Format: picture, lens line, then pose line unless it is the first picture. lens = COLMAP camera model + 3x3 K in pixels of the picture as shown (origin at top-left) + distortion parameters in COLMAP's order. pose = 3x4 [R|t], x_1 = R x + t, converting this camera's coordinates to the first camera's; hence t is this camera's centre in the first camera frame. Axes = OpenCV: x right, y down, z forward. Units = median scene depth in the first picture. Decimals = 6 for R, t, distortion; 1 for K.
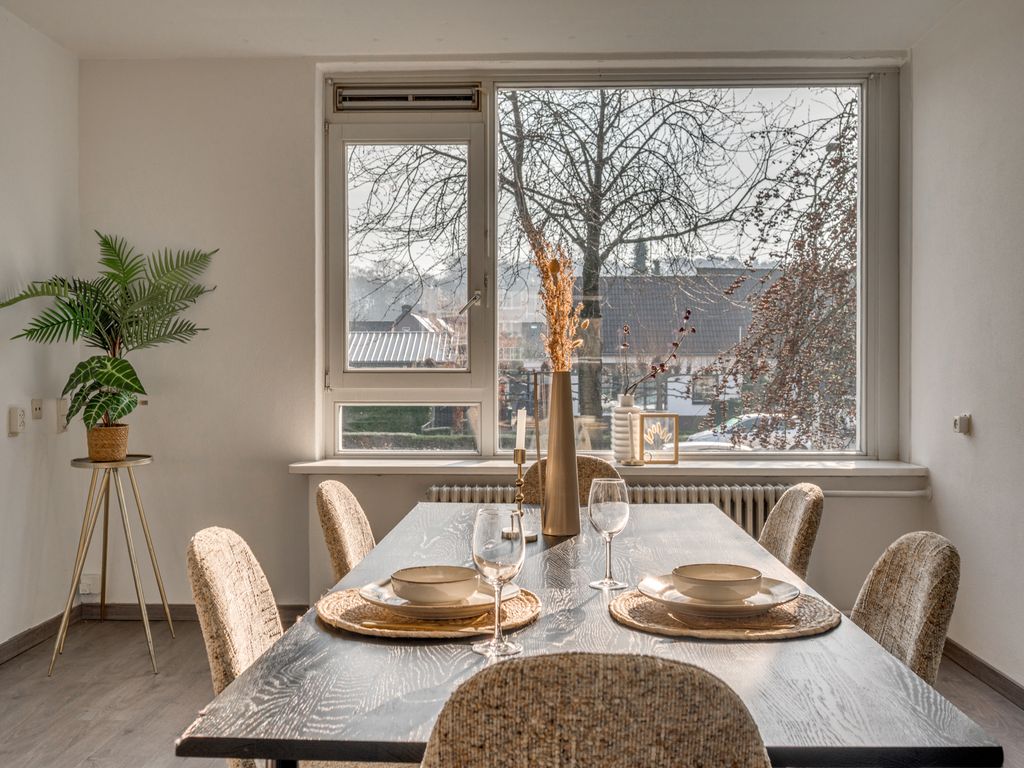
lens RADIAL K [[1010.2, 0, 511.8], [0, 1010.2, 380.4], [0, 0, 1]] dist [-0.001110, 0.000272]
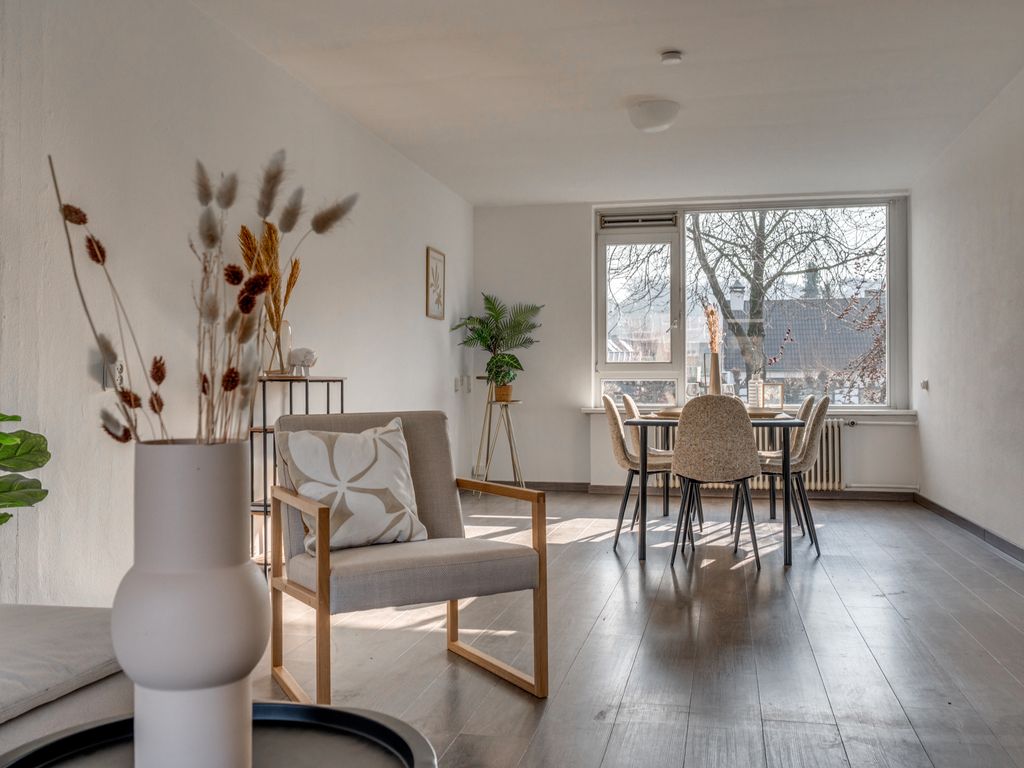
lens RADIAL K [[1010.2, 0, 511.8], [0, 1010.2, 380.4], [0, 0, 1]] dist [-0.001110, 0.000272]
pose [[0.984894, -0.002728, -0.173138, -0.008473], [-0.001102, 0.999757, -0.022020, 0.066987], [0.173156, 0.021878, 0.984651, -0.927839]]
